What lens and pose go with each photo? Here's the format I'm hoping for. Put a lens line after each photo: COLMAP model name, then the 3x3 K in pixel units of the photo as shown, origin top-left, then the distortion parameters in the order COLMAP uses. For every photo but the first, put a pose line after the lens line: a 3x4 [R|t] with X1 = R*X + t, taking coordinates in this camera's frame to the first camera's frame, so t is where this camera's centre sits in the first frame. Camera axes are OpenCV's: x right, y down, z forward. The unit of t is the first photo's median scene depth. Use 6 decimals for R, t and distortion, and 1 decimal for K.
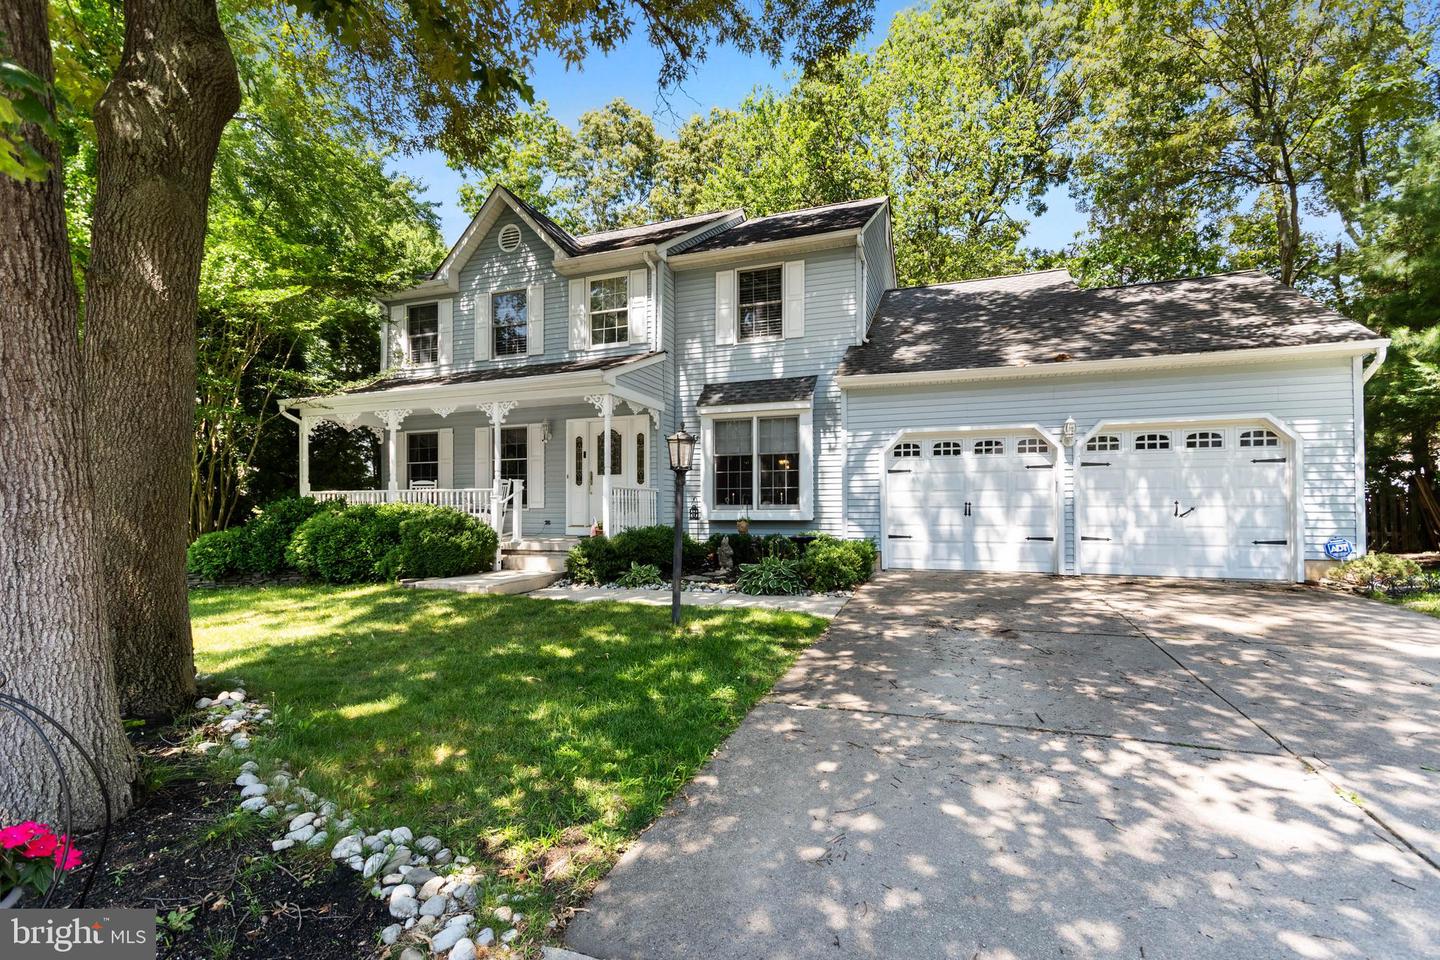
lens RADIAL K [[641.1, 0, 723.3], [0, 641.1, 508.2], [0, 0, 1]] dist [0.002213, 0.000390]
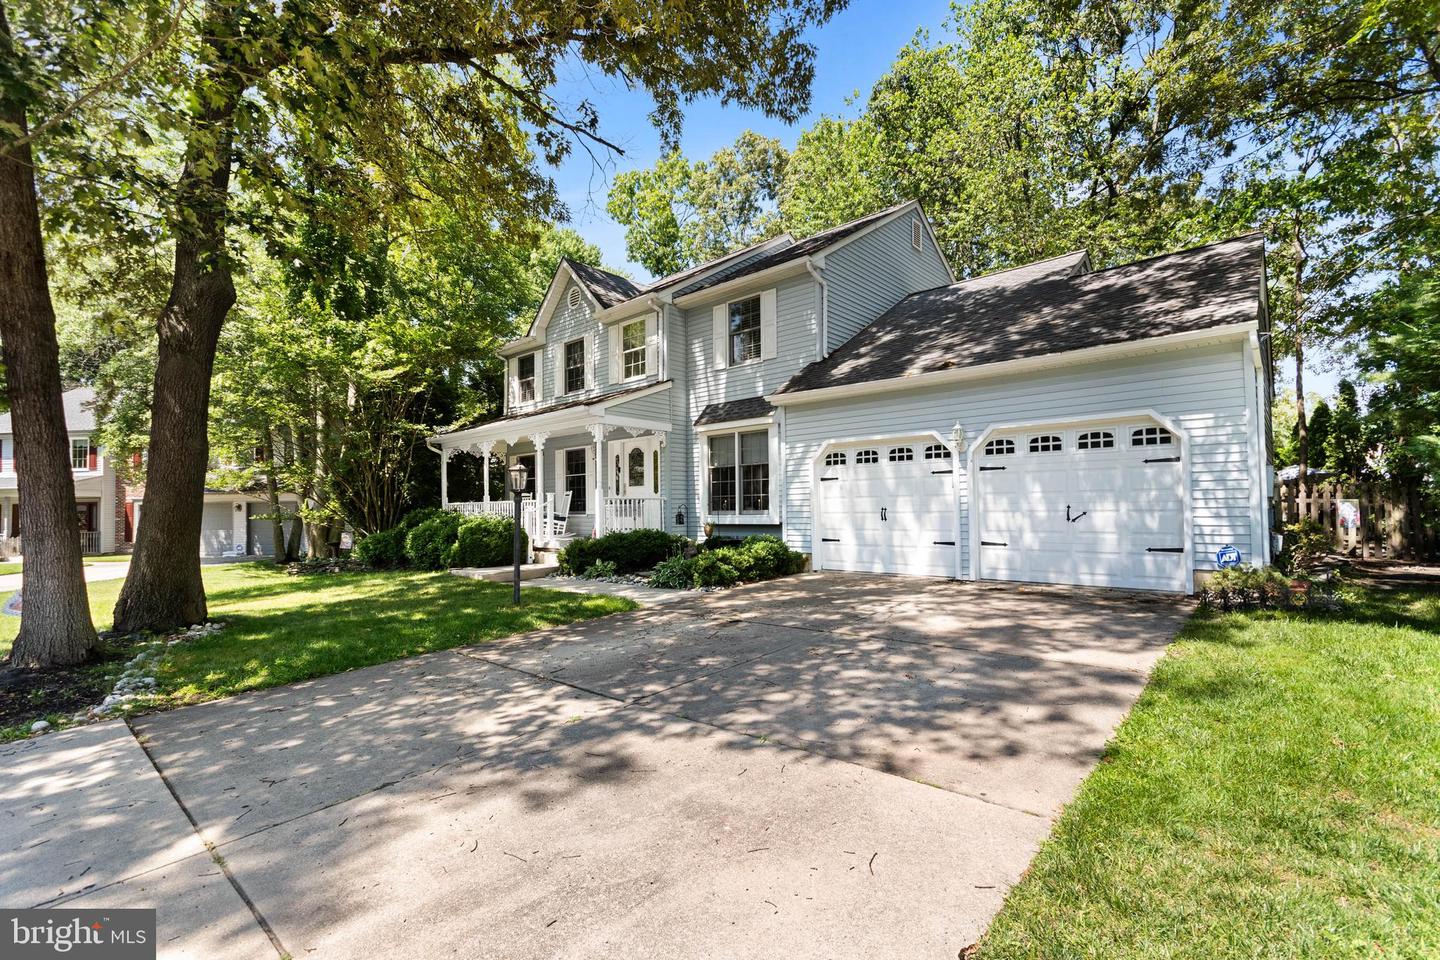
lens RADIAL K [[655.0, 0, 718.1], [0, 655.0, 486.9], [0, 0, 1]] dist [0.001303, 0.000117]
pose [[0.926775, -0.023500, -0.374882, 0.457143], [0.012009, 0.999385, -0.032959, -0.009671], [0.375426, 0.026043, 0.926487, -0.074870]]
